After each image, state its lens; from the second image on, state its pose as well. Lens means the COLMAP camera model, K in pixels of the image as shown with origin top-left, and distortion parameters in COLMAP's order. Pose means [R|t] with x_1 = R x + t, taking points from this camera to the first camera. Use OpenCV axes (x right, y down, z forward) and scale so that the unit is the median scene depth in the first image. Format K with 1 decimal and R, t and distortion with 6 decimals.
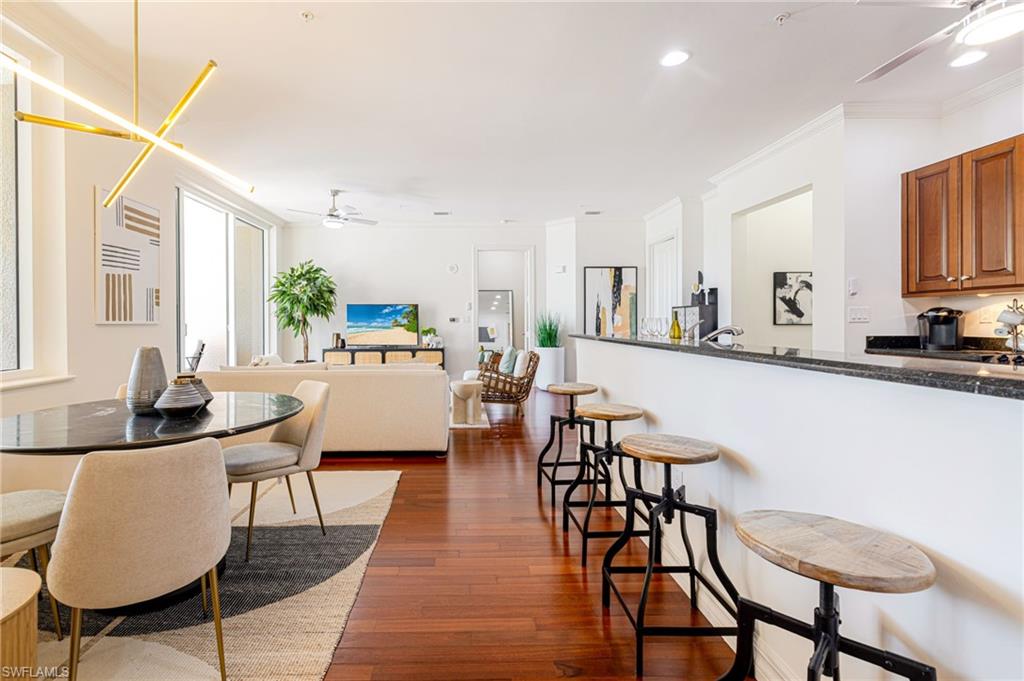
lens RADIAL K [[453.5, 0, 462.7], [0, 453.5, 321.9], [0, 0, 1]] dist [-0.000996, -0.000675]
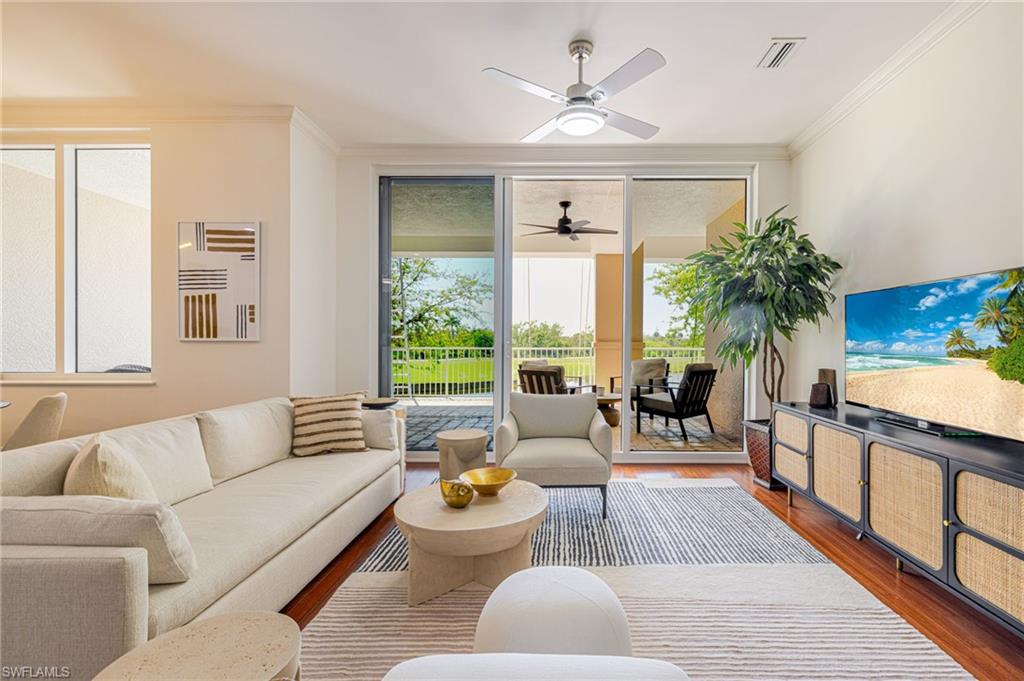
lens RADIAL K [[453.1, 0, 553.2], [0, 453.1, 344.2], [0, 0, 1]] dist [0.000998, -0.000046]
pose [[-0.021847, 0.012877, -0.999678, 0.139851], [-0.001309, 0.999916, 0.012908, -0.000928], [0.999760, 0.001591, -0.021828, 0.826752]]
